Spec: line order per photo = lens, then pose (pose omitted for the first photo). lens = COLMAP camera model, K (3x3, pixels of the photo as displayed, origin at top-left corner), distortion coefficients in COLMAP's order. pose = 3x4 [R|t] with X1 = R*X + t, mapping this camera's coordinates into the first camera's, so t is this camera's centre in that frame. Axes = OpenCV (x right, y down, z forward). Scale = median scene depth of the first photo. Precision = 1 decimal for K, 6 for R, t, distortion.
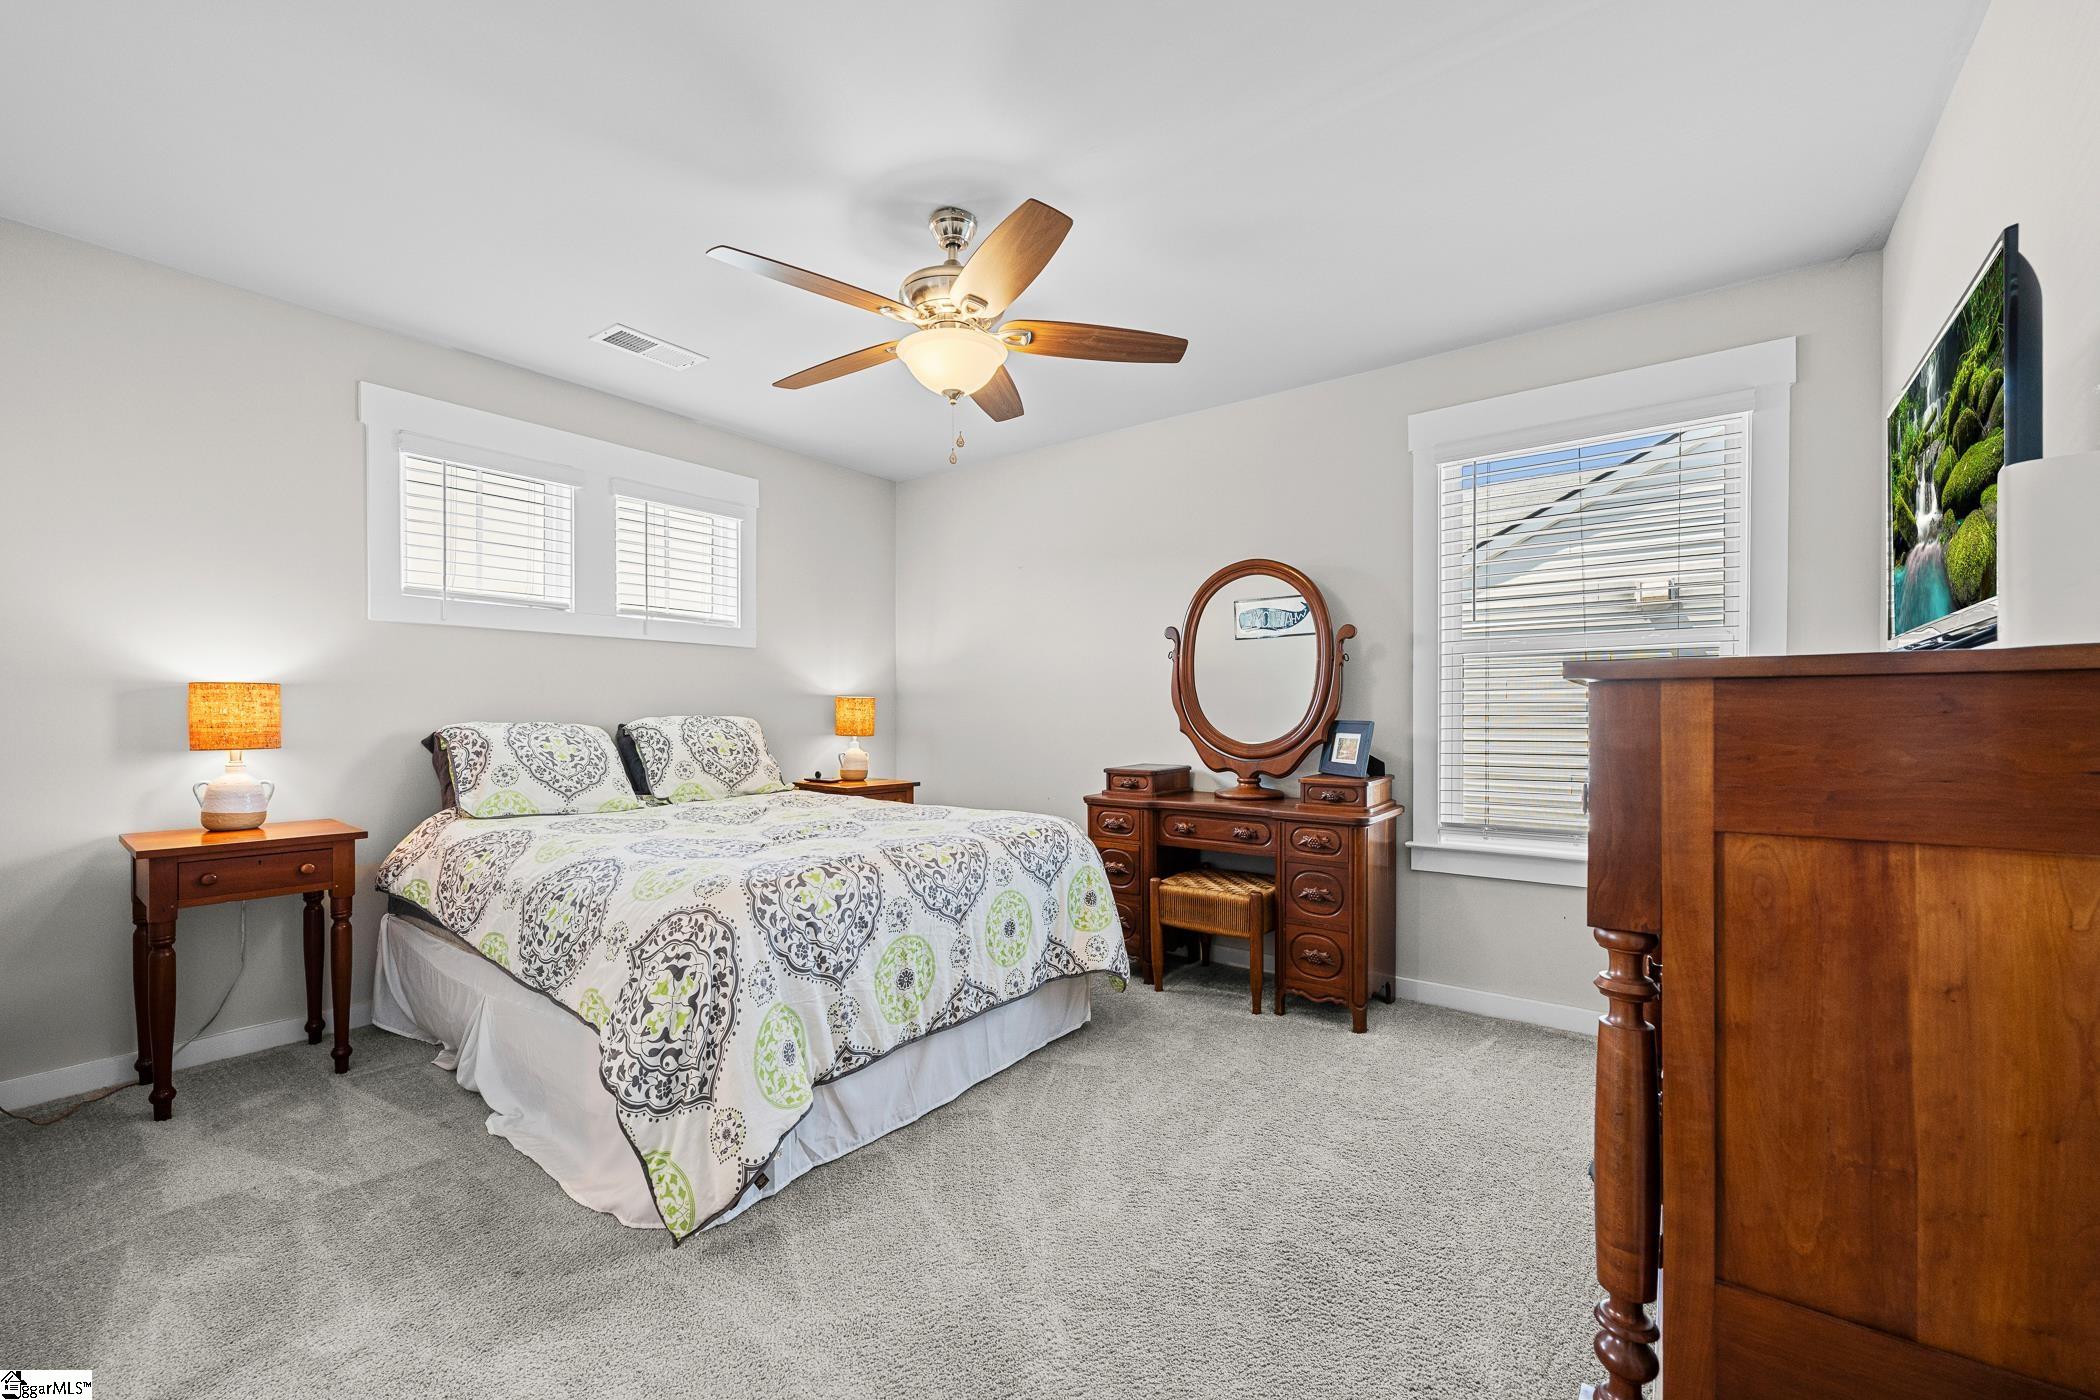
lens RADIAL K [[844.1, 0, 1050.1], [0, 844.1, 710.4], [0, 0, 1]] dist [-0.001460, -0.000056]
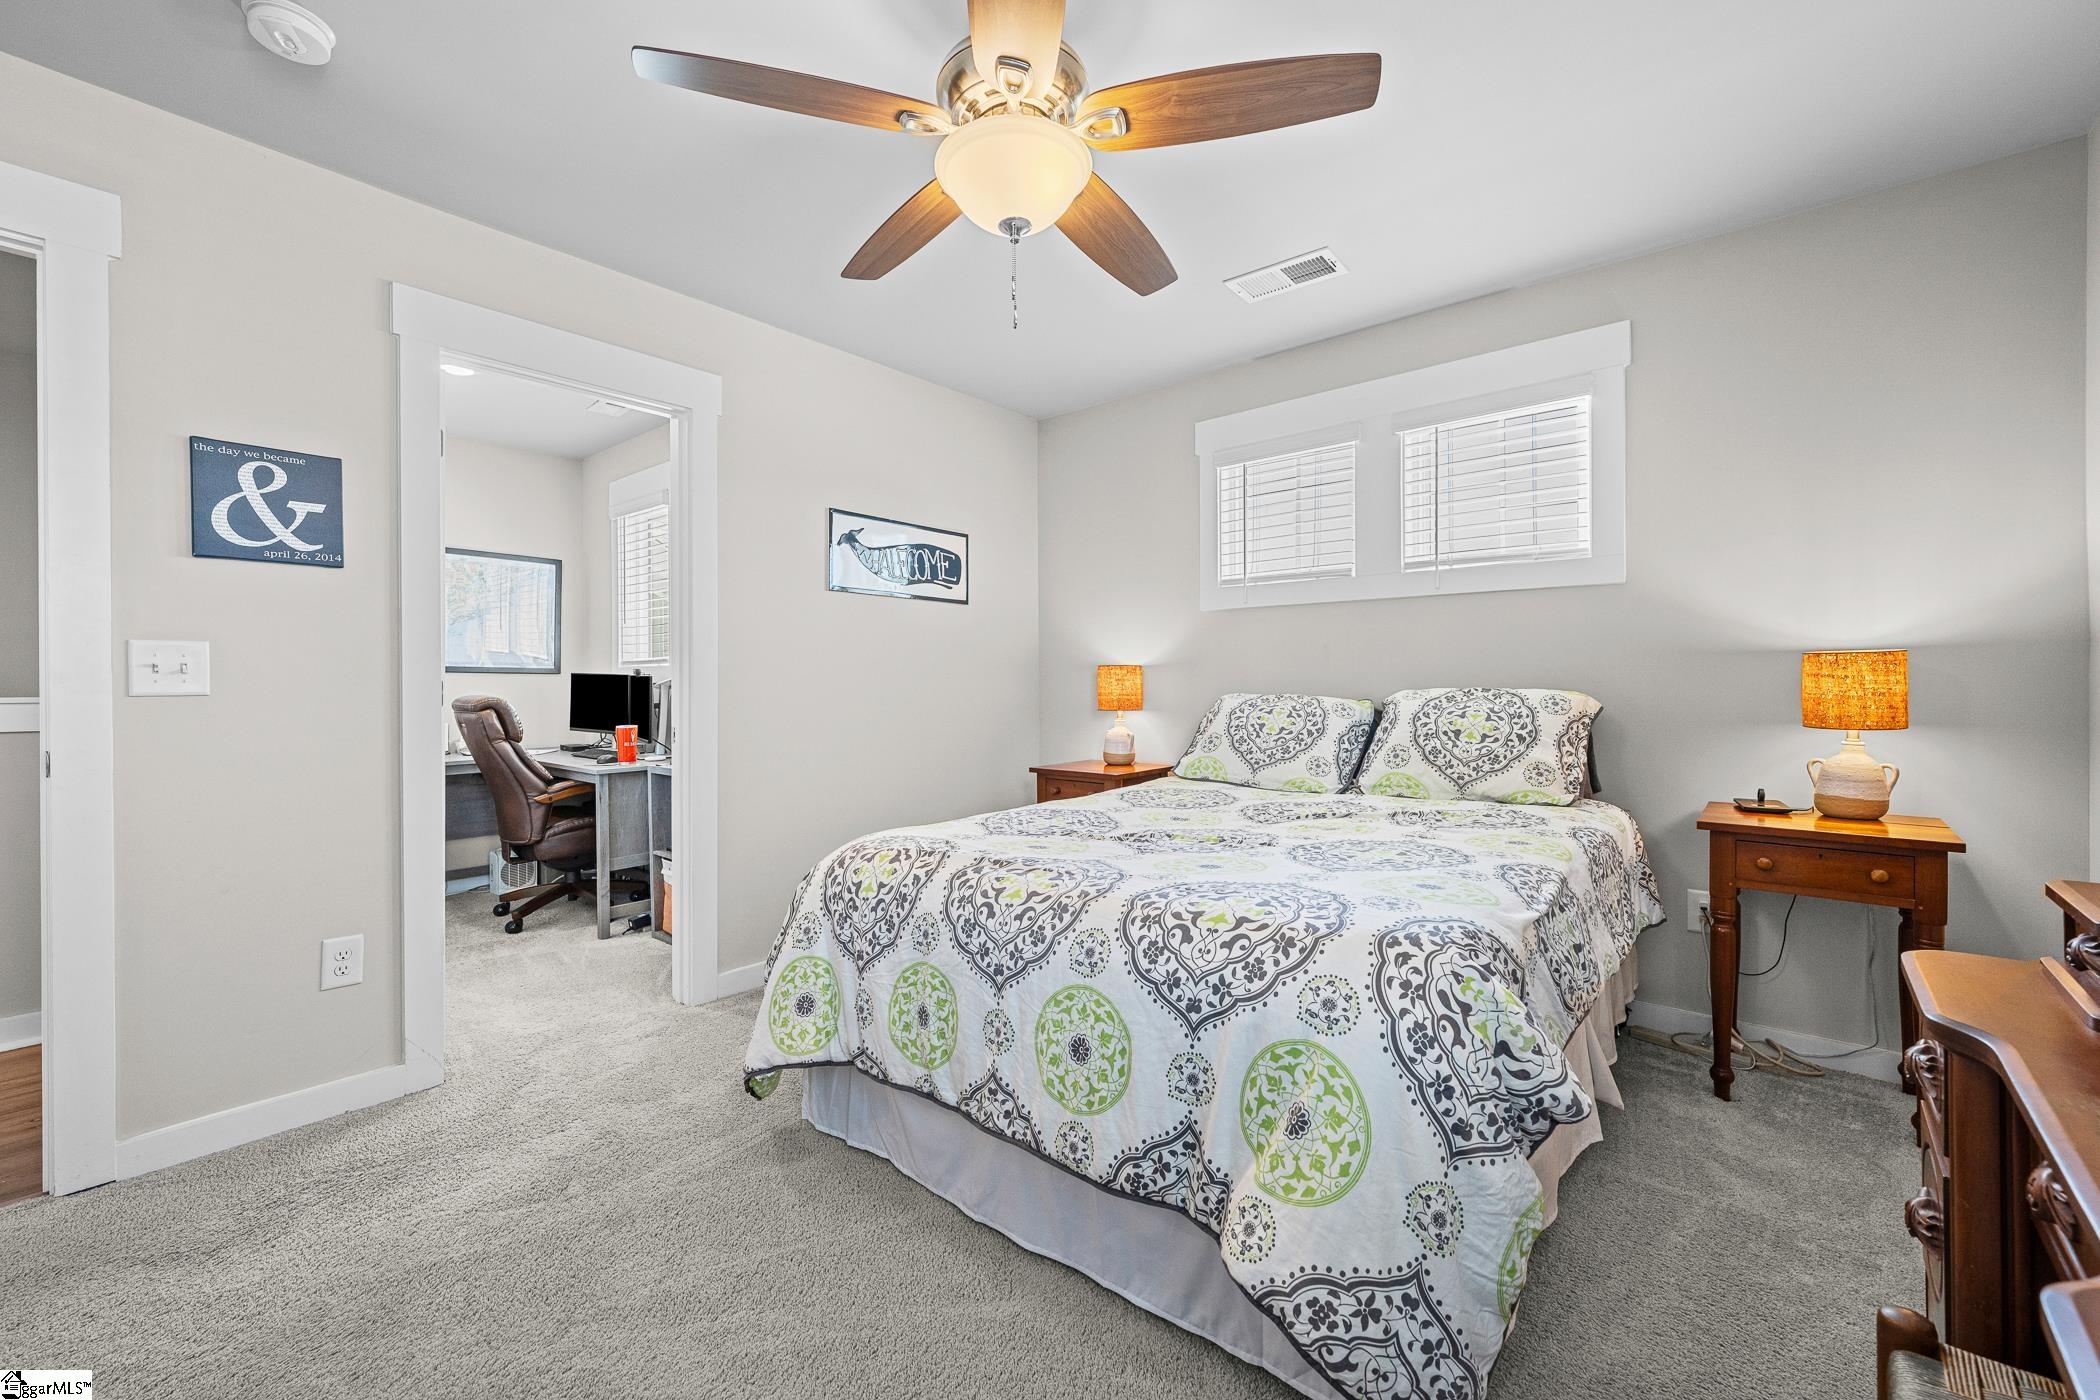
lens RADIAL K [[844.1, 0, 1050.0], [0, 844.1, 691.9], [0, 0, 1]] dist [-0.001460, -0.000056]
pose [[-0.066657, 0.005888, -0.997759, 0.450510], [0.007647, 0.999956, 0.005391, 0.003345], [0.997747, -0.007270, -0.066699, 0.847511]]
